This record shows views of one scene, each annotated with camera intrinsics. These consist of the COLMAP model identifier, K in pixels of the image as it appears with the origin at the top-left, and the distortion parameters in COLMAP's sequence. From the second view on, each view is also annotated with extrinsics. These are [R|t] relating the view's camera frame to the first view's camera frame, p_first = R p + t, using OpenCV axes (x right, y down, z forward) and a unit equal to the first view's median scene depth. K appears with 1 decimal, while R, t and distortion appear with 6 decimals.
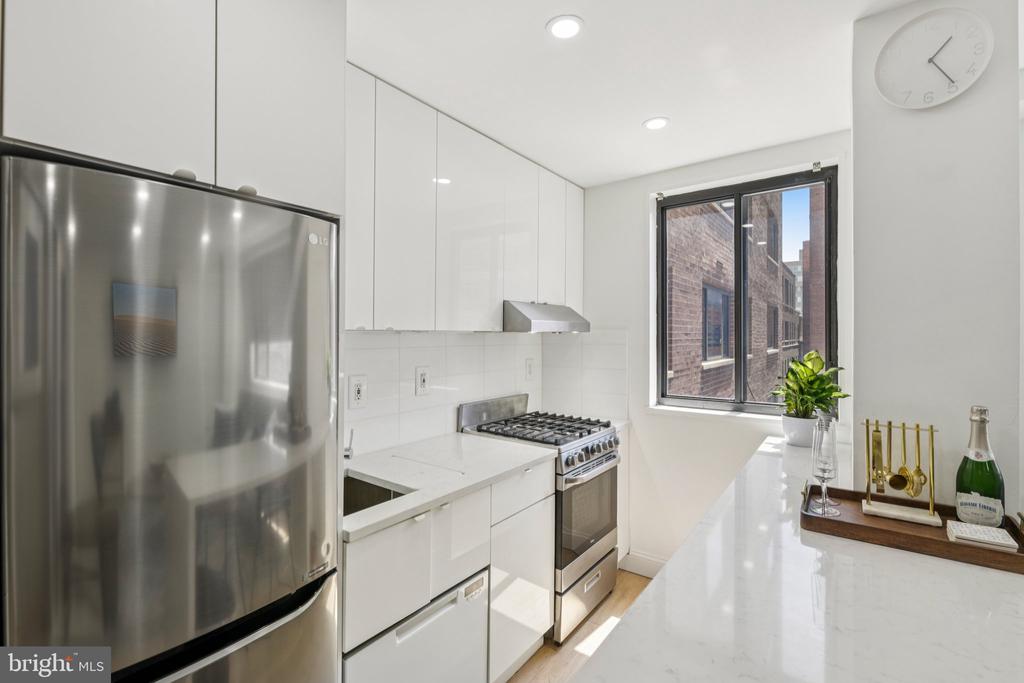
lens RADIAL K [[466.2, 0, 512.0], [0, 466.2, 341.5], [0, 0, 1]] dist [-0.001033, -0.000361]
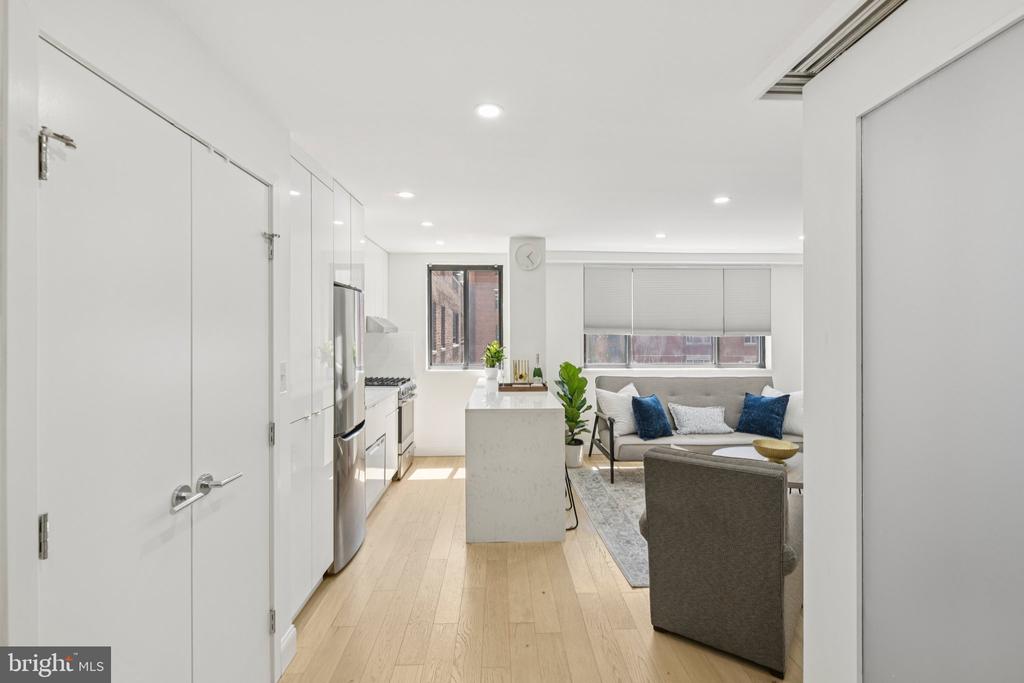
lens RADIAL K [[311.0, 0, 517.3], [0, 311.0, 336.8], [0, 0, 1]] dist [-0.000253, -0.000006]
pose [[0.783061, -0.004942, 0.621925, -0.311310], [0.007595, 0.999970, -0.001617, 0.003116], [-0.621898, 0.005990, 0.783075, -0.394313]]
